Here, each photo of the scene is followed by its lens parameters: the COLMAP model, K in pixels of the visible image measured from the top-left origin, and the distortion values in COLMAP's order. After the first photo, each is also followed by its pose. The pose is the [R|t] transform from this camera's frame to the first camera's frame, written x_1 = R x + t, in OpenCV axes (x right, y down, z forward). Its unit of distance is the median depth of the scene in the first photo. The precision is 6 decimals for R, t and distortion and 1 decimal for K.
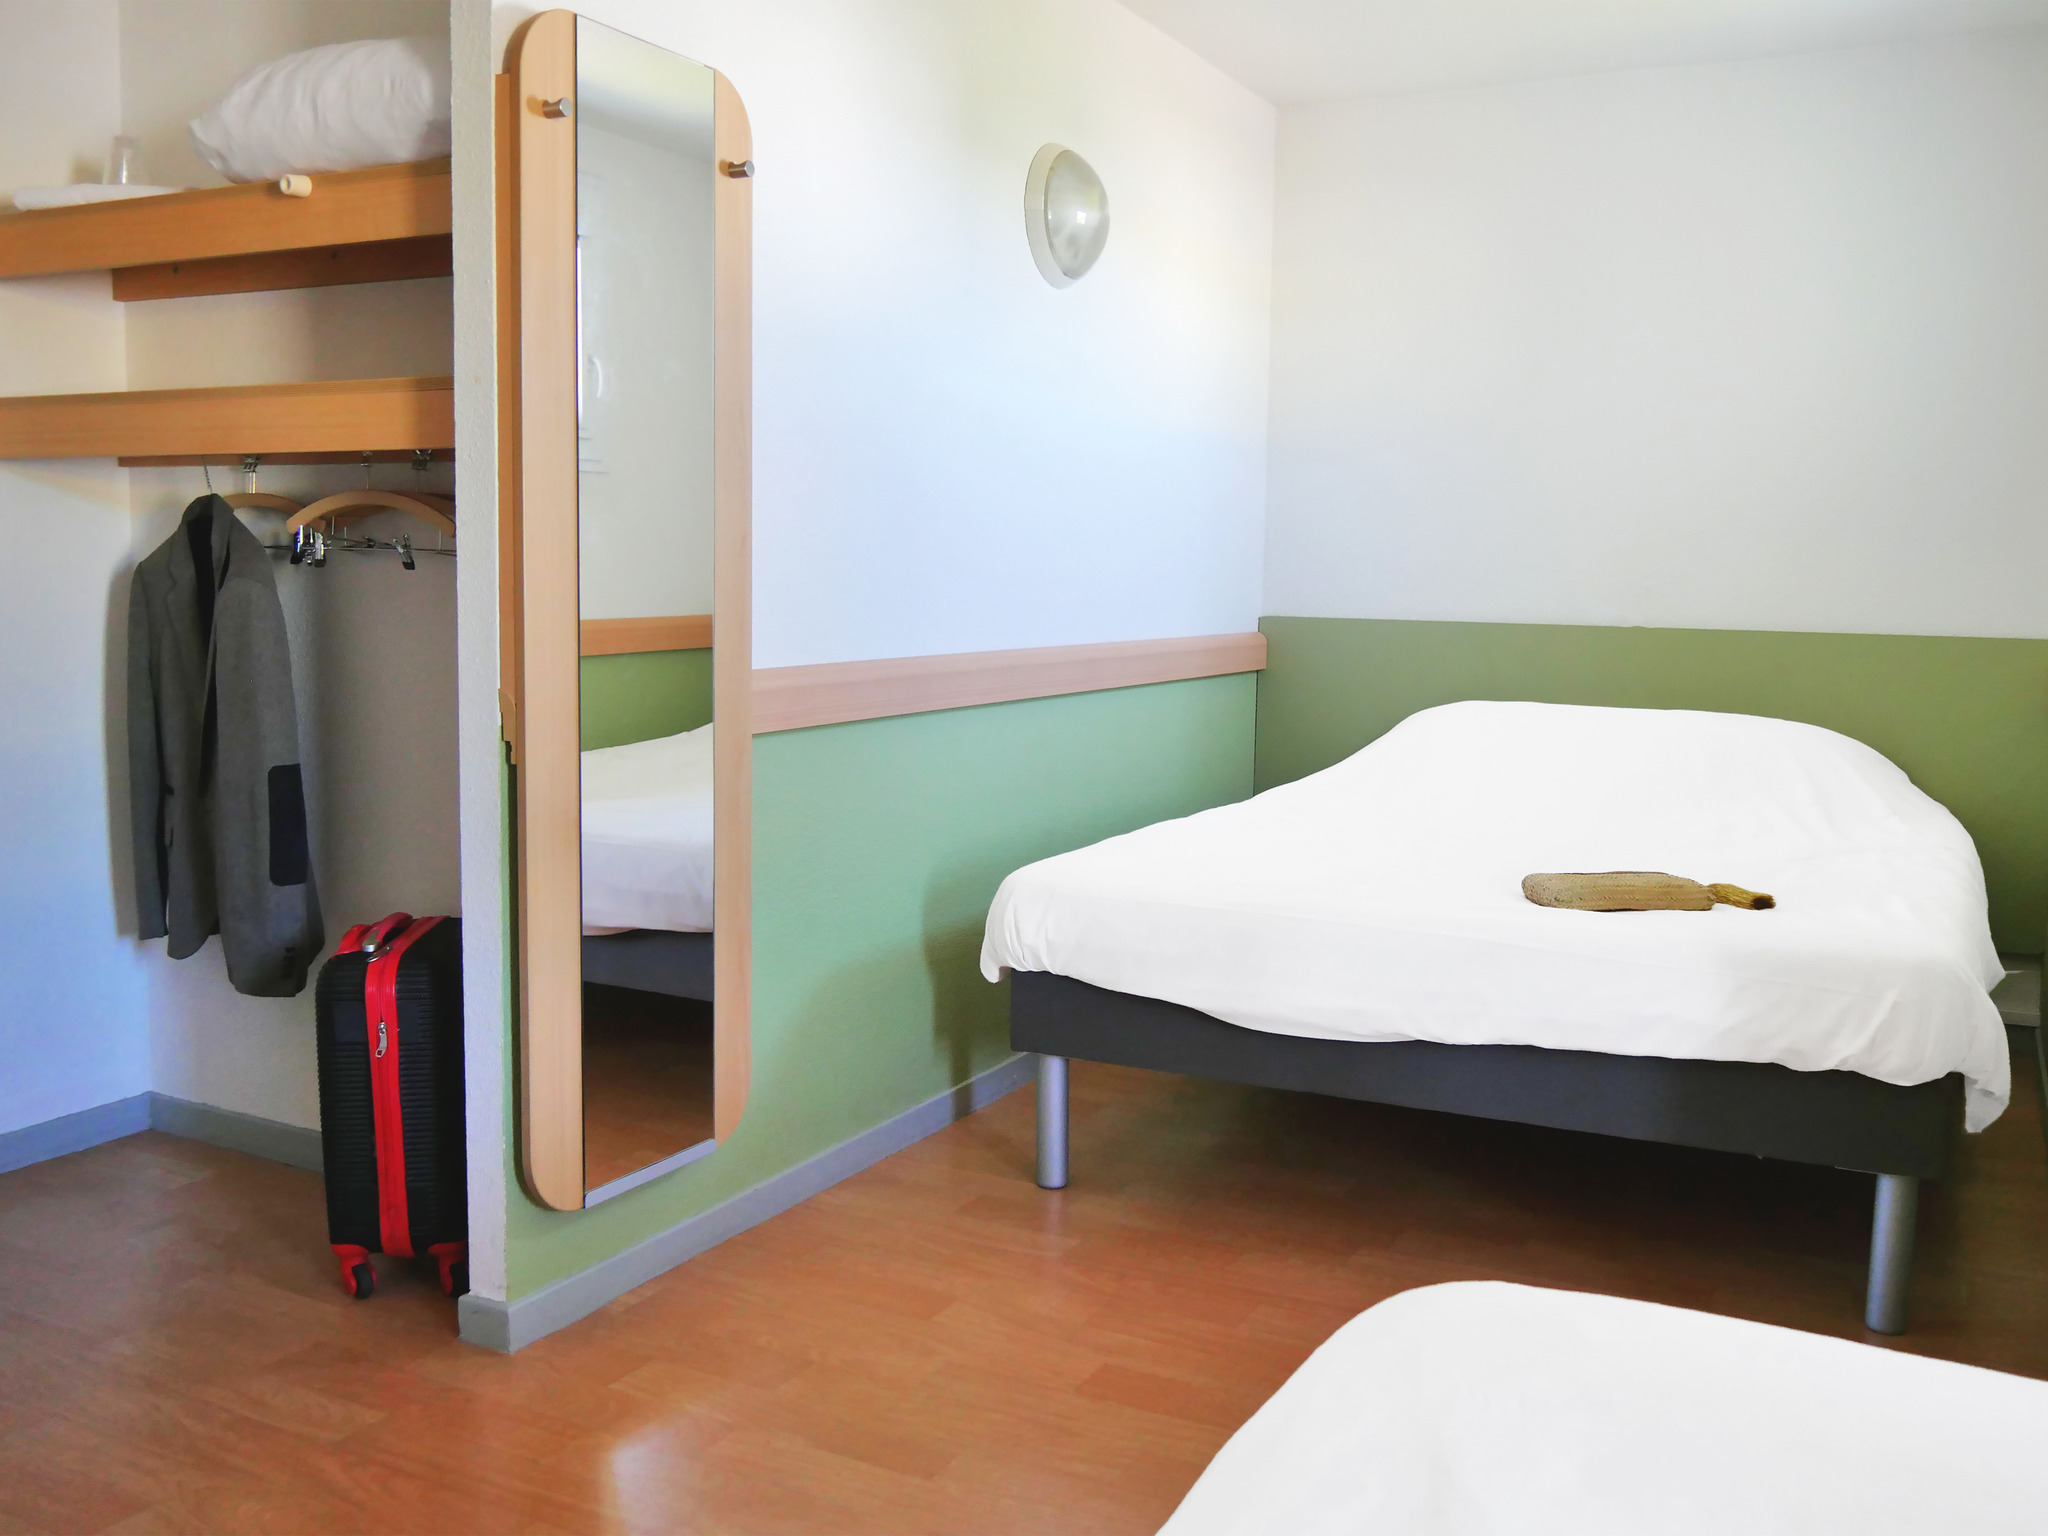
lens RADIAL K [[1853.6, 0, 1022.6], [0, 1853.6, 729.6], [0, 0, 1]] dist [-0.029815, 0.009298]
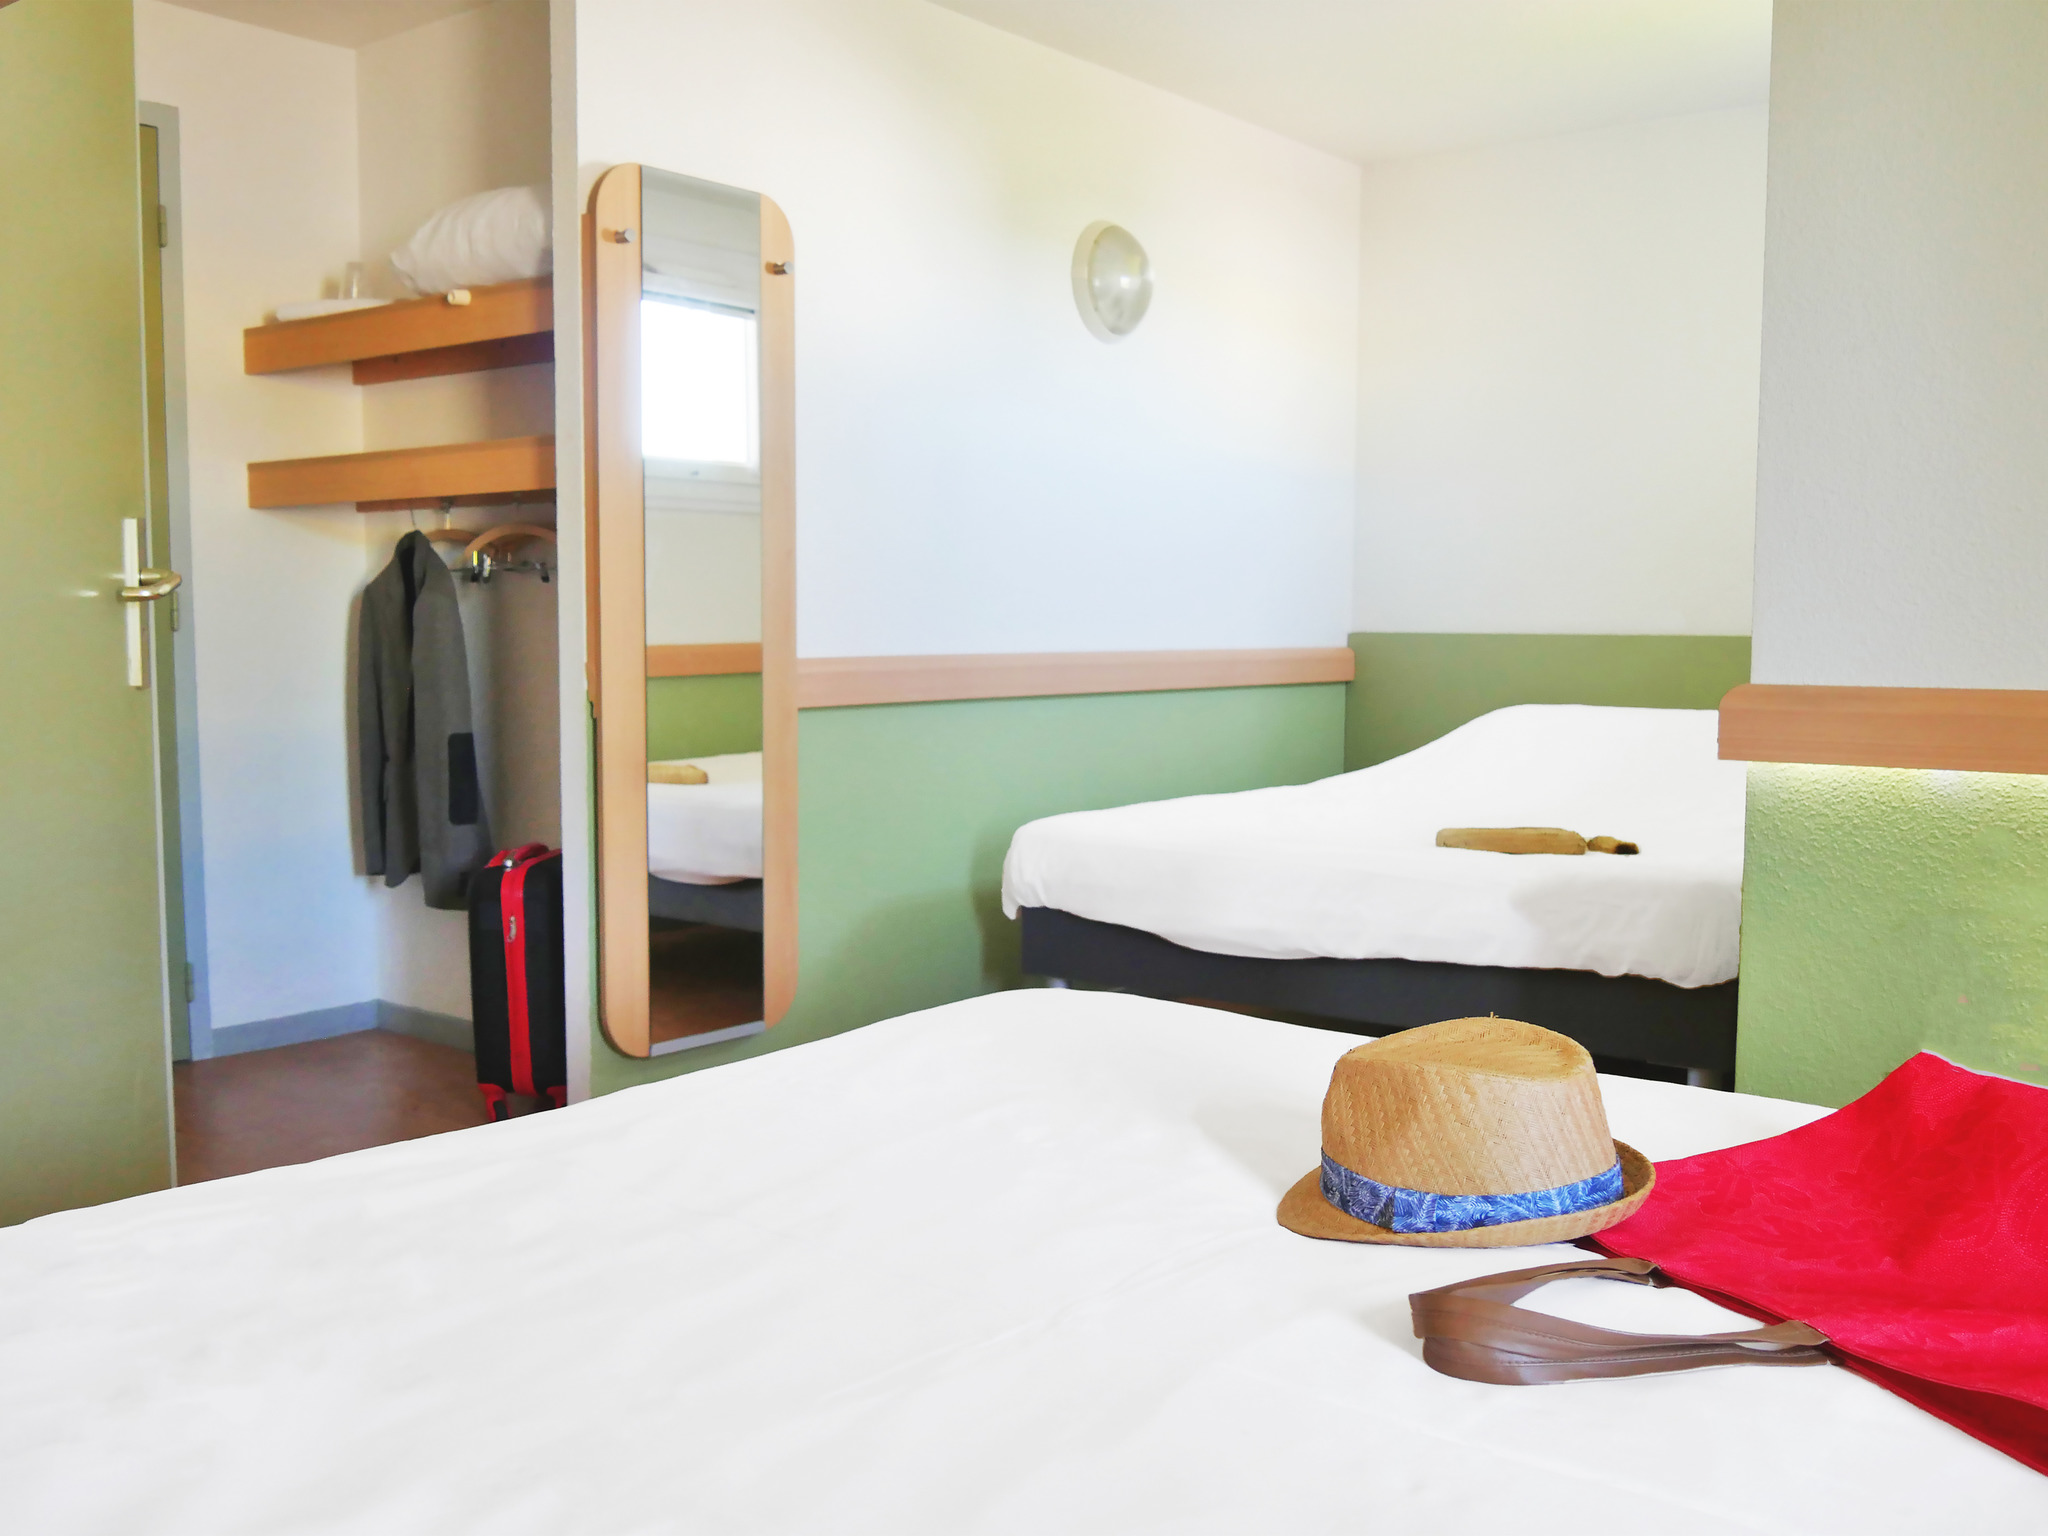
lens RADIAL K [[1883.2, 0, 904.0], [0, 1883.2, 771.3], [0, 0, 1]] dist [-0.023198, -0.009456]
pose [[0.976949, 0.005855, -0.213391, 0.197013], [-0.007161, 0.999960, -0.005350, 0.051297], [0.213351, 0.006755, 0.976952, -0.246016]]
